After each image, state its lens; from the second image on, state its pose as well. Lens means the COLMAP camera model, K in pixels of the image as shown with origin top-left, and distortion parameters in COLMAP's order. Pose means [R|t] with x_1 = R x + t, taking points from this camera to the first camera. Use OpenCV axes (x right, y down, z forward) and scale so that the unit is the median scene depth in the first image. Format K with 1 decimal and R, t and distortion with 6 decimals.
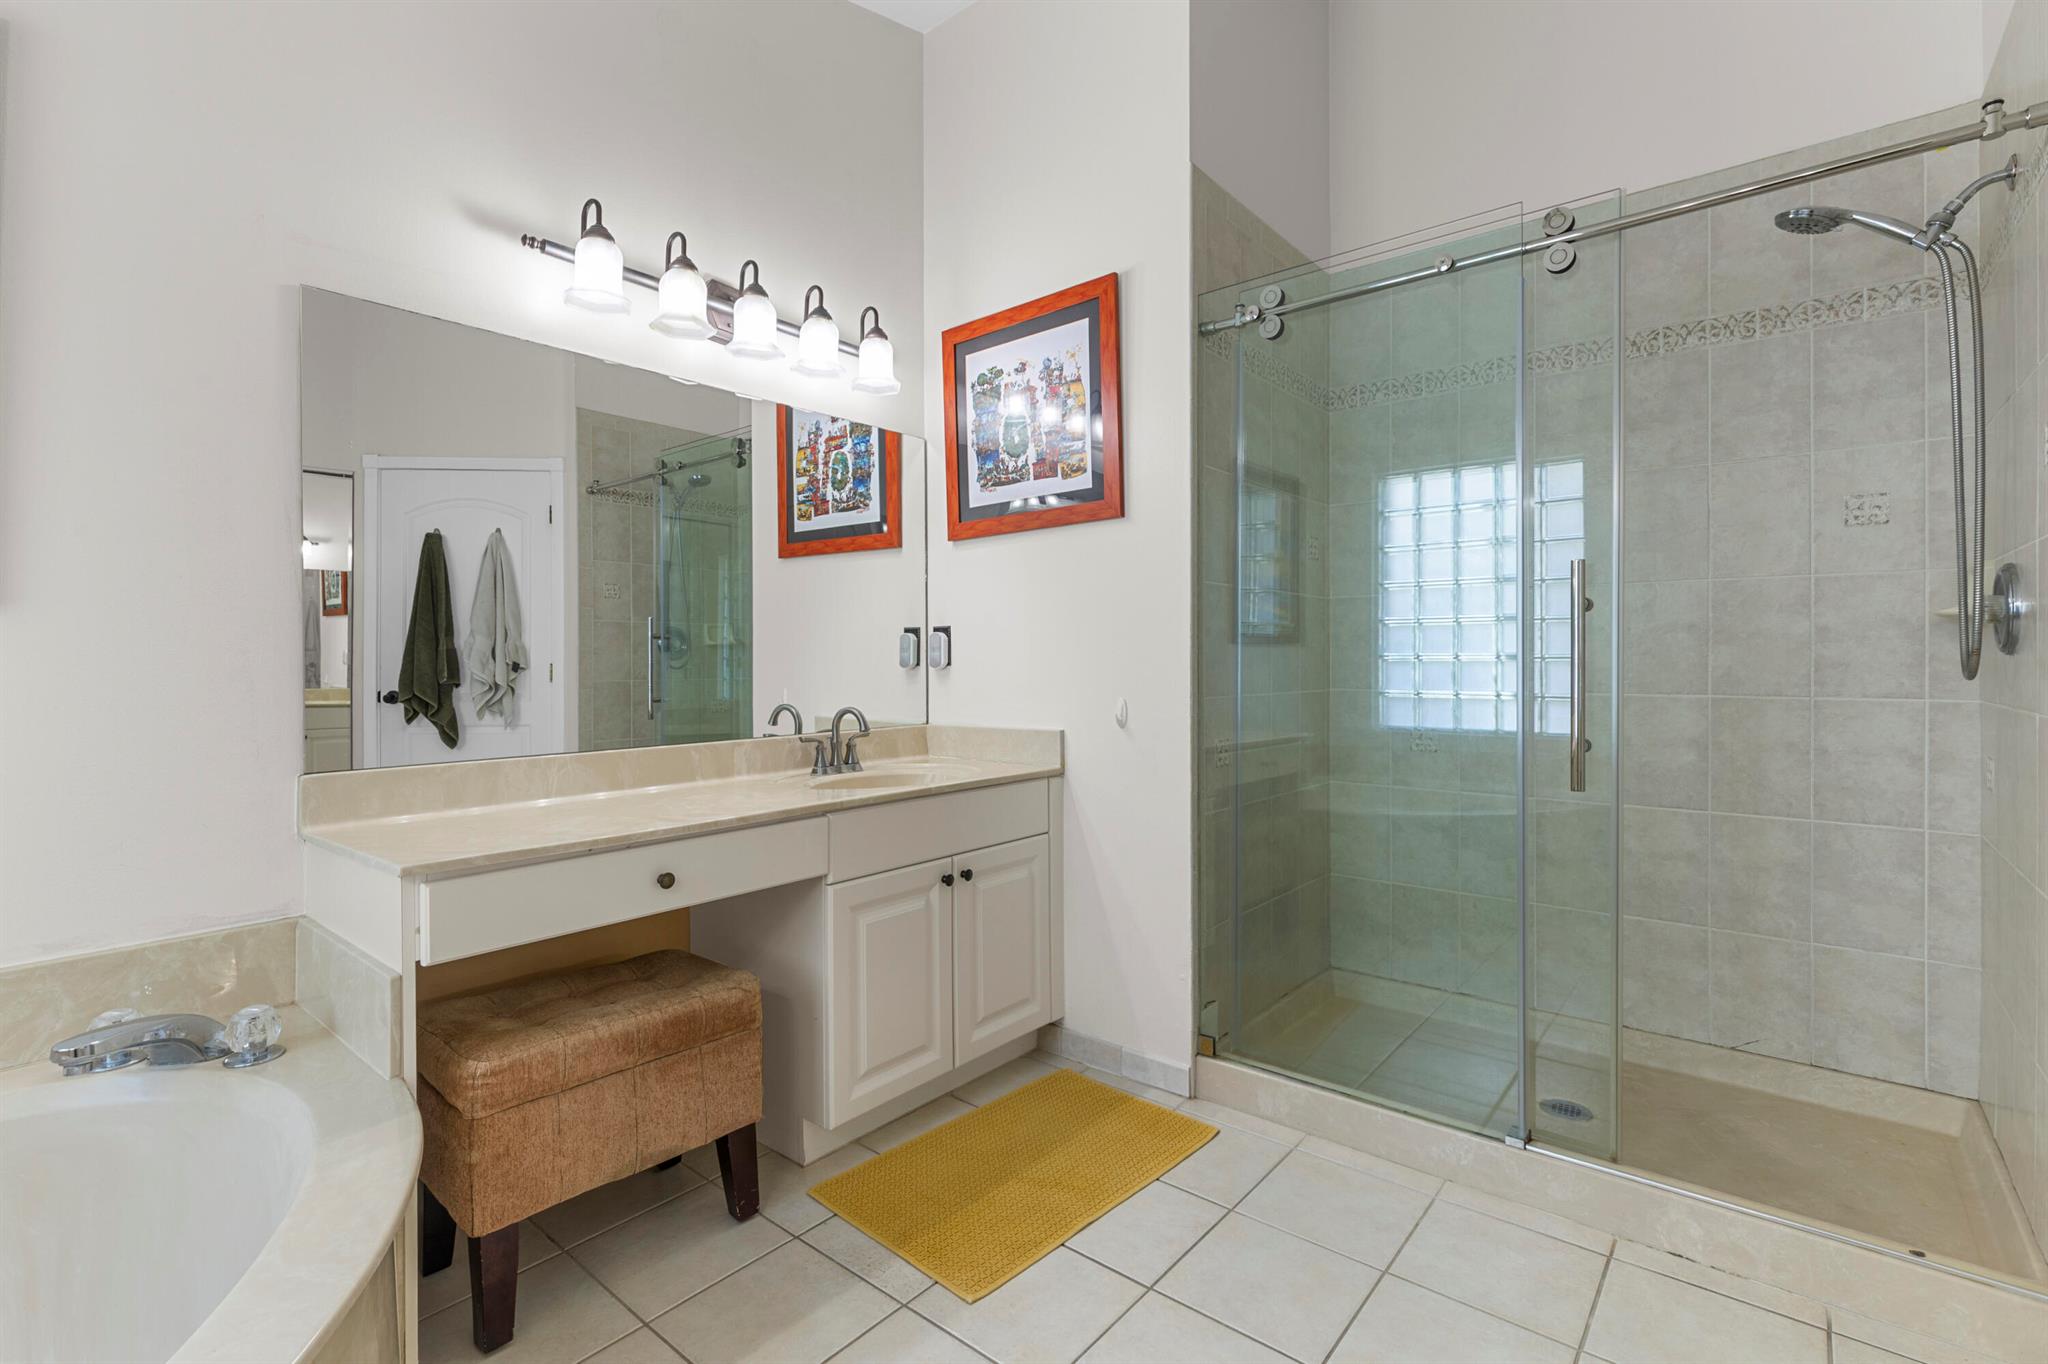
lens RADIAL K [[921.7, 0, 1032.4], [0, 921.7, 660.0], [0, 0, 1]] dist [0.008789, -0.002860]
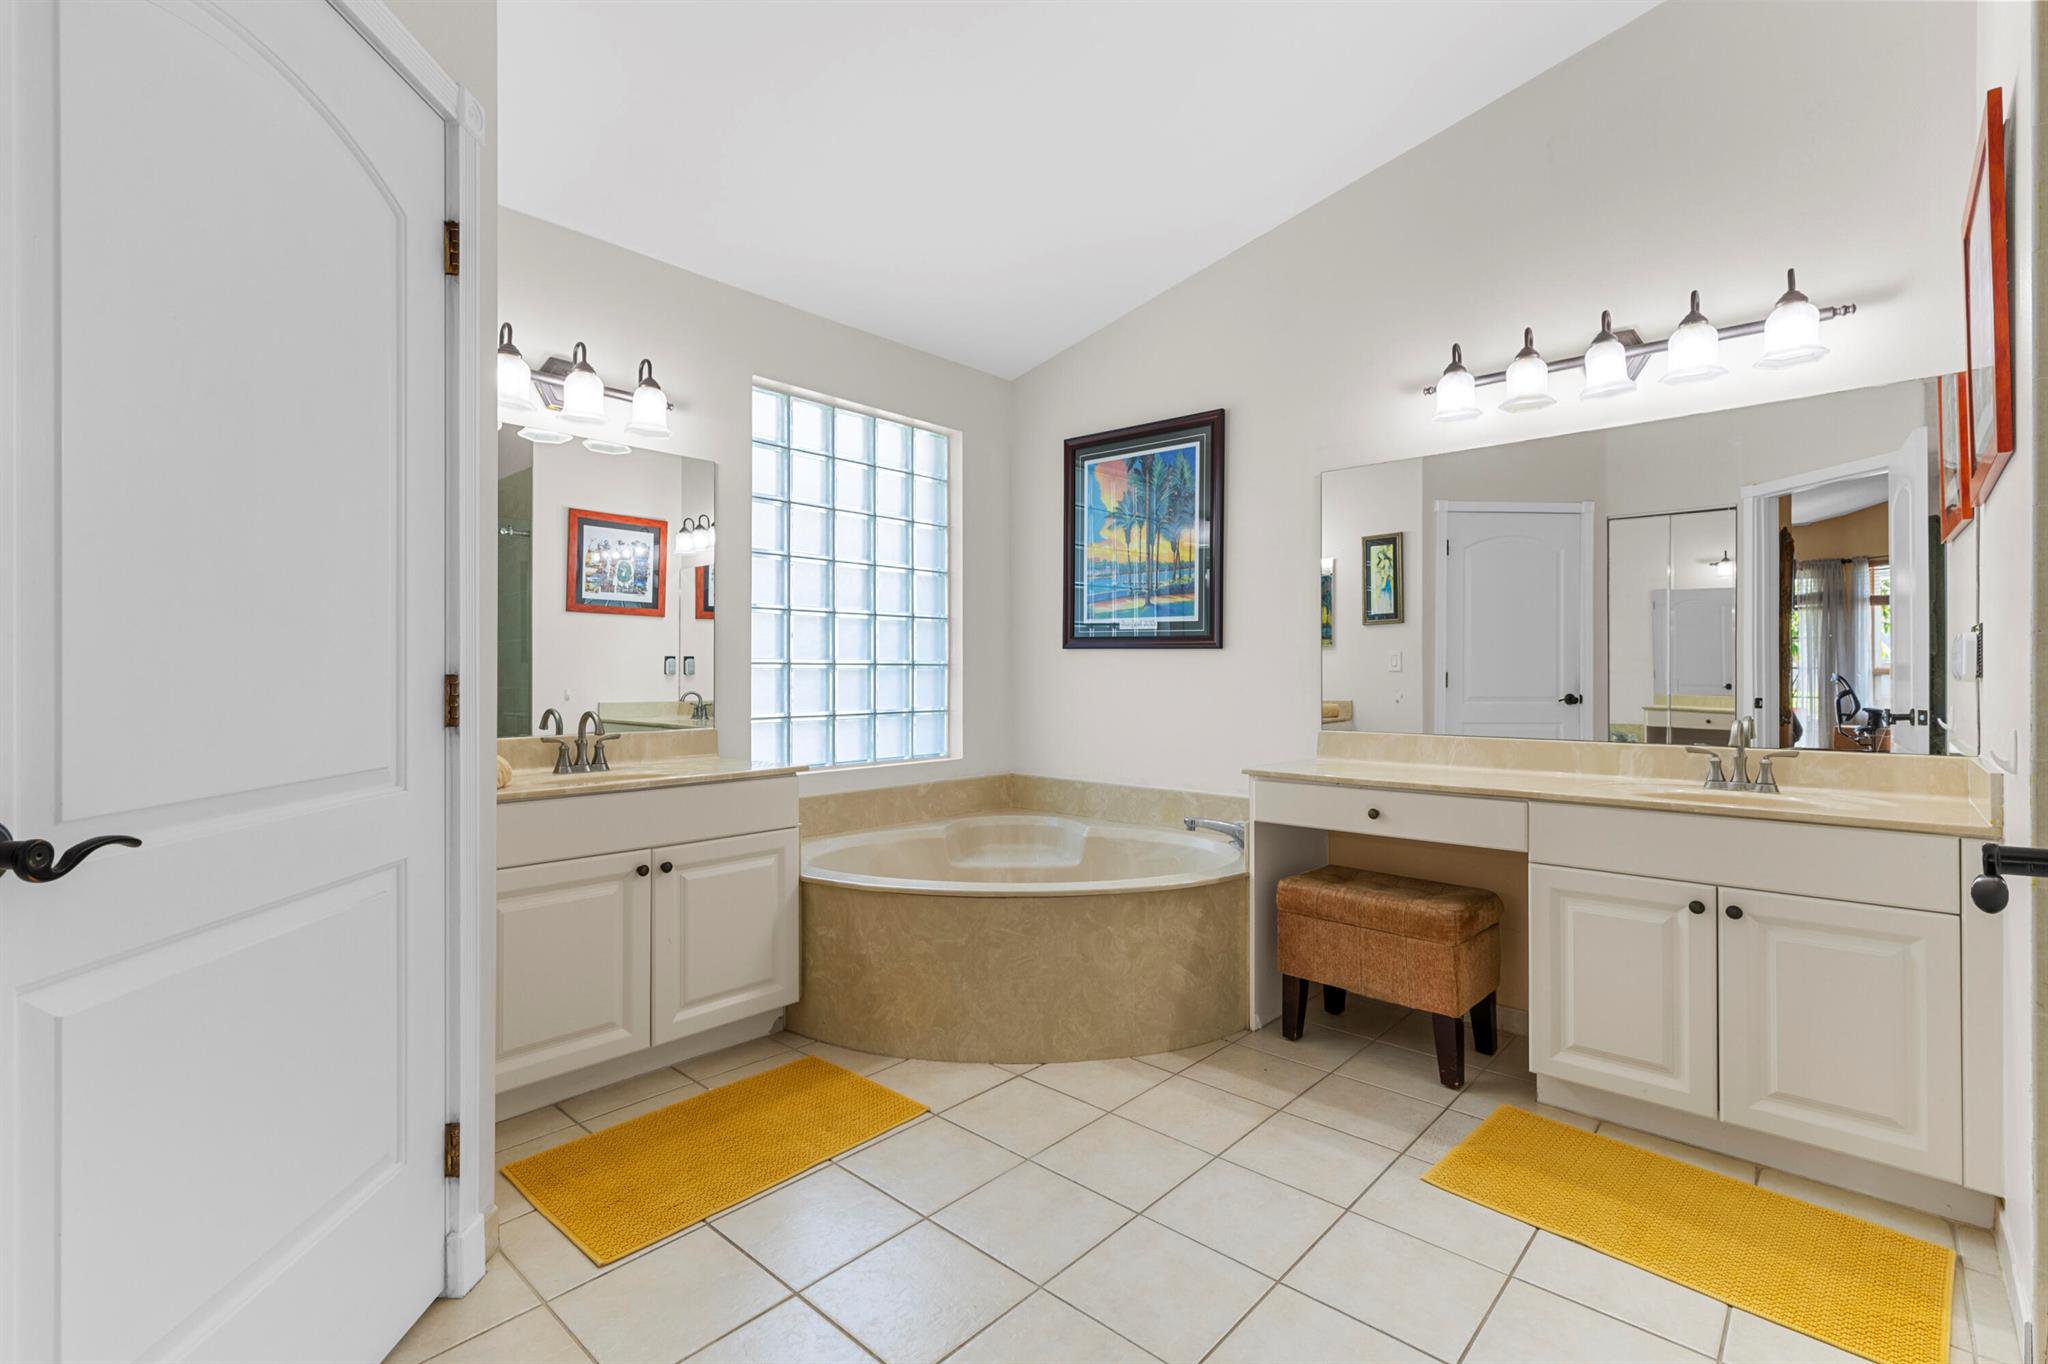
lens RADIAL K [[921.7, 0, 1031.7], [0, 921.7, 675.6], [0, 0, 1]] dist [0.008789, -0.002860]
pose [[-0.040451, 0.008343, -0.999147, 0.905111], [0.000047, 0.999965, 0.008348, -0.002546], [0.999182, 0.000291, -0.040450, 0.385572]]
